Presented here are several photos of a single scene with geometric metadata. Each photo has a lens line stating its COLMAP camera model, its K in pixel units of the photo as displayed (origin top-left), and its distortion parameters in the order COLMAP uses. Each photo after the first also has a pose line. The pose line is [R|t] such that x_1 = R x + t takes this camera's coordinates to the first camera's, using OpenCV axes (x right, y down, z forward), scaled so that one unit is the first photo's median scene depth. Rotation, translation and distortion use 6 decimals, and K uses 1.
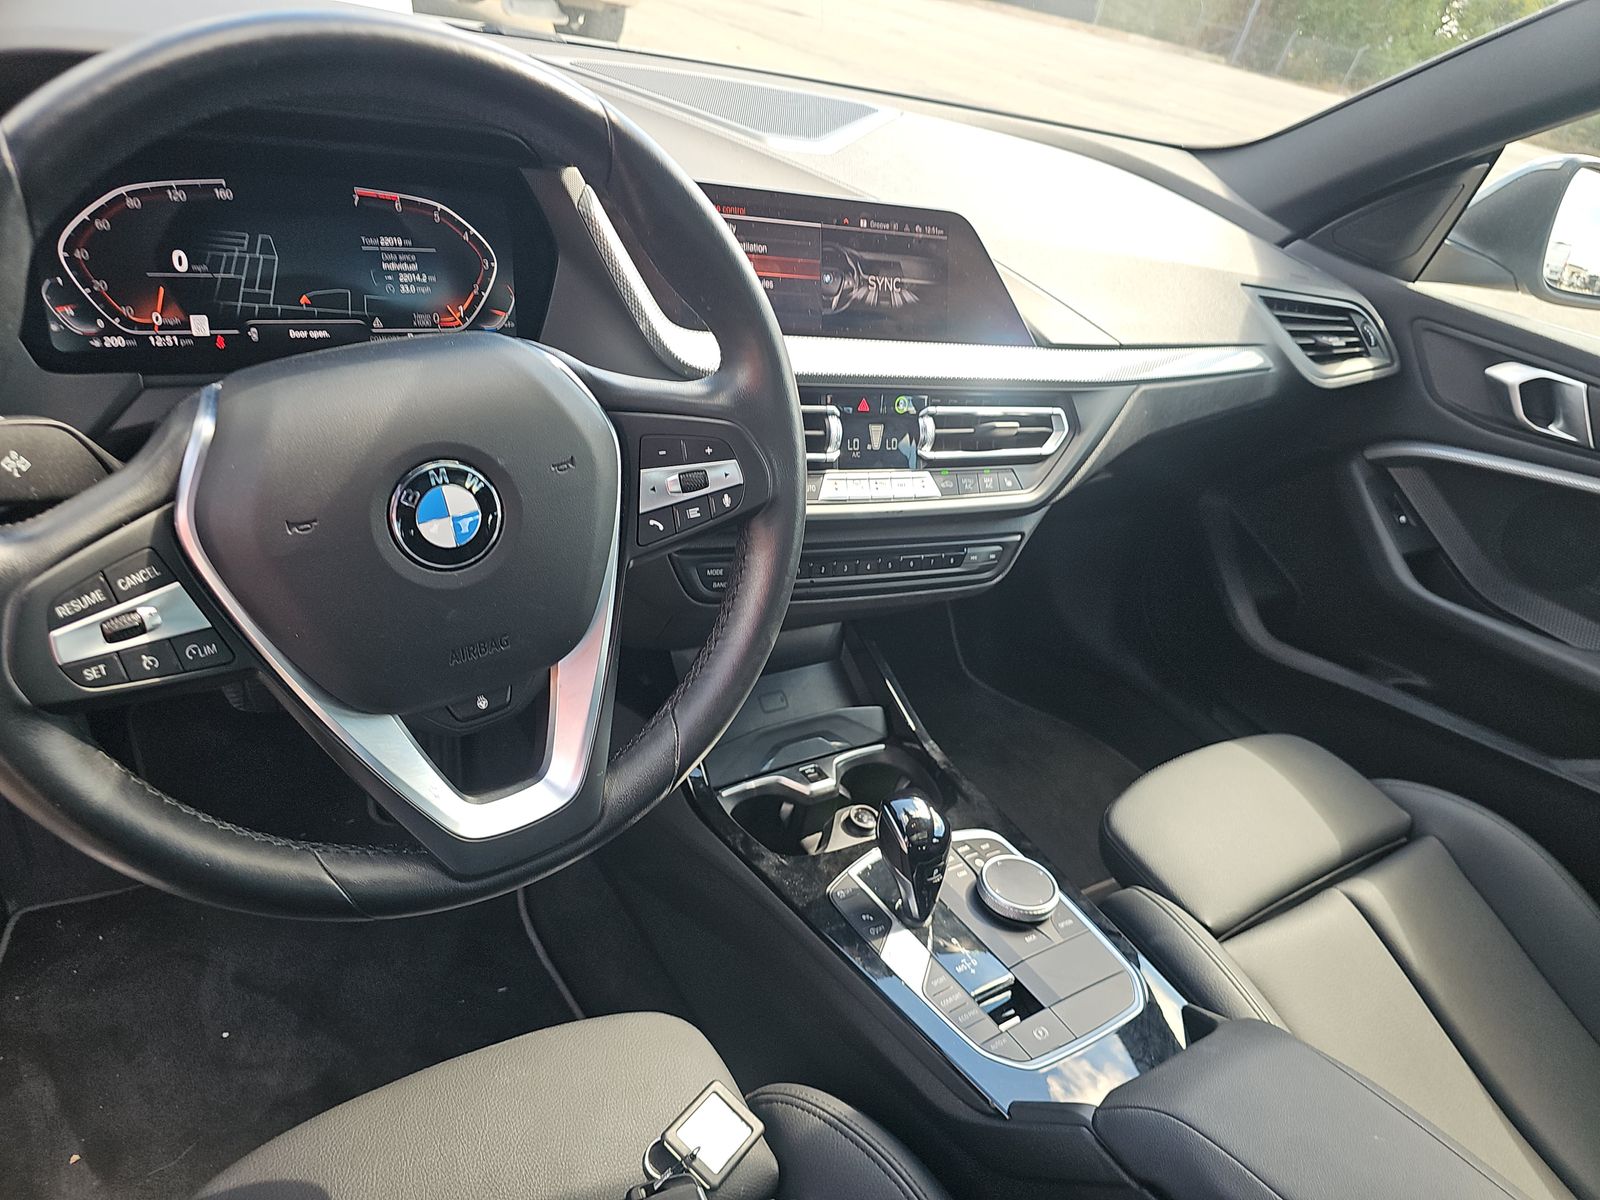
lens RADIAL K [[1069.6, 0, 808.9], [0, 1069.6, 602.7], [0, 0, 1]] dist [0.020330, -0.022488]
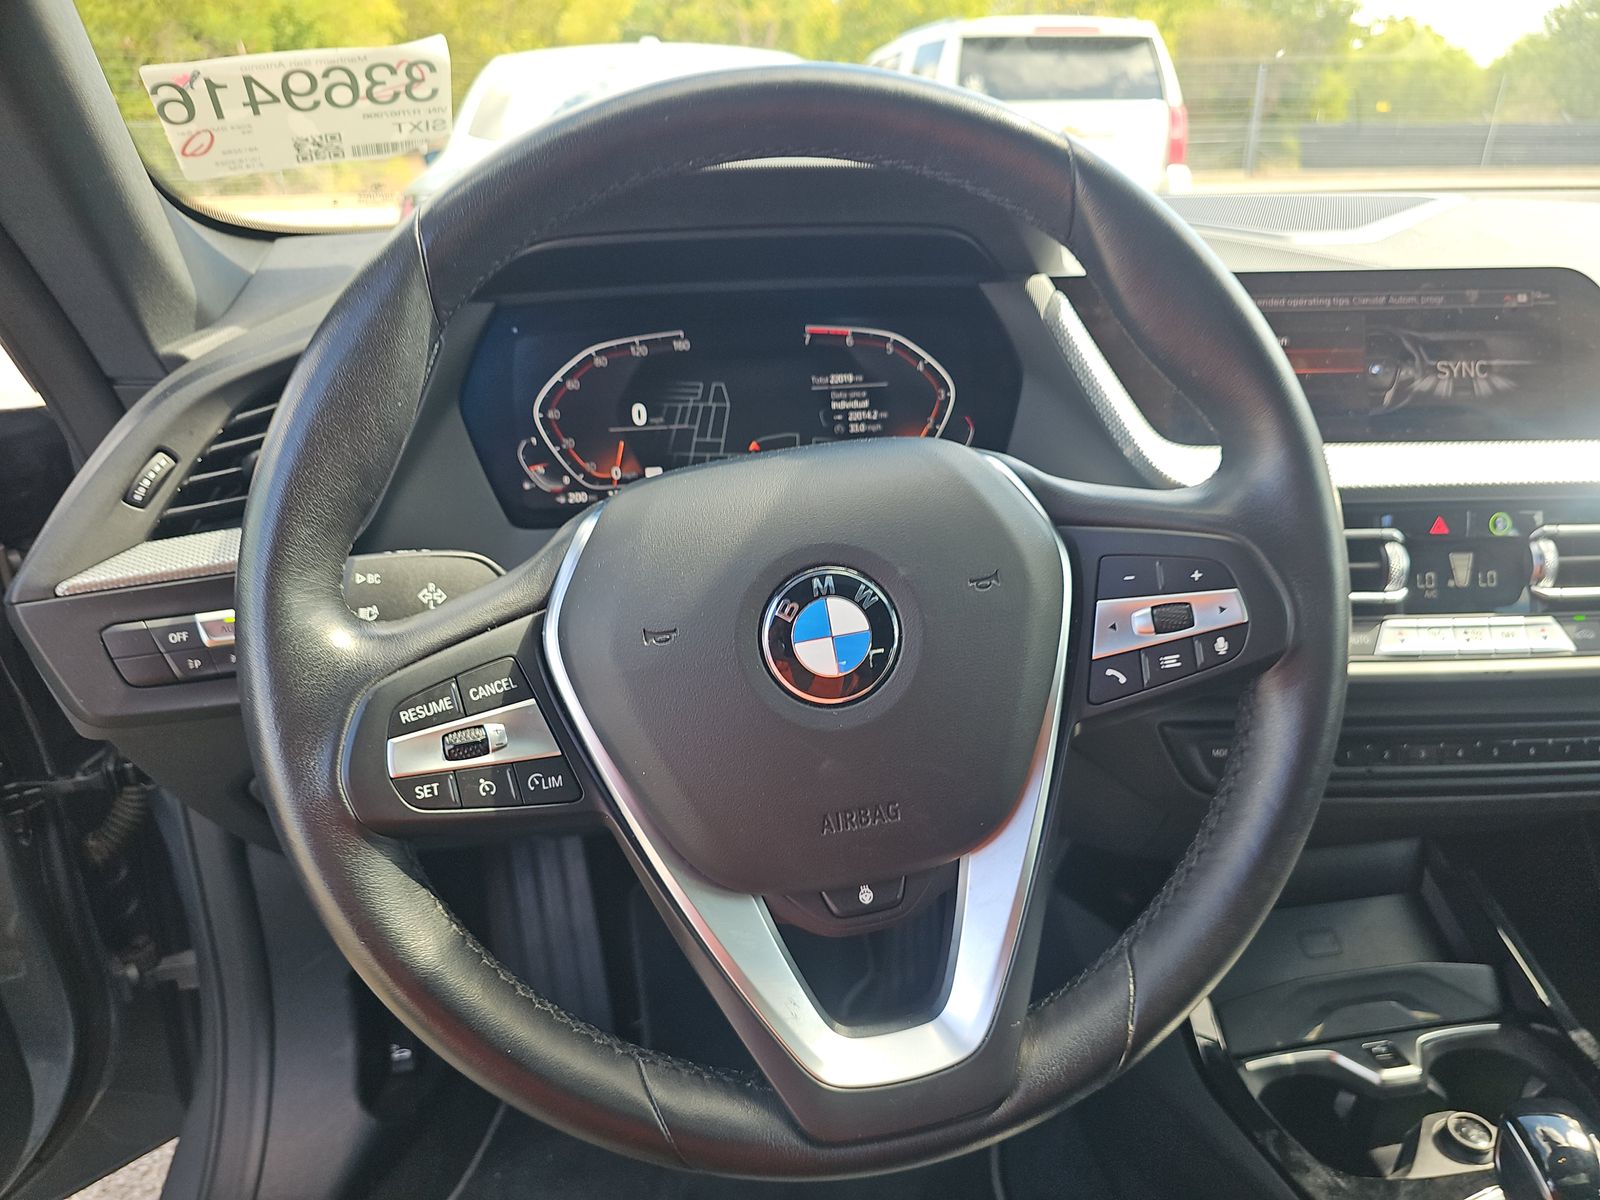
lens RADIAL K [[1157.2, 0, 810.7], [0, 1157.2, 610.9], [0, 0, 1]] dist [0.011264, -0.033033]
pose [[0.889924, -0.037766, -0.454543, 0.032221], [-0.051641, 0.981815, -0.182679, 0.042785], [0.453177, 0.186043, 0.871790, 0.156156]]
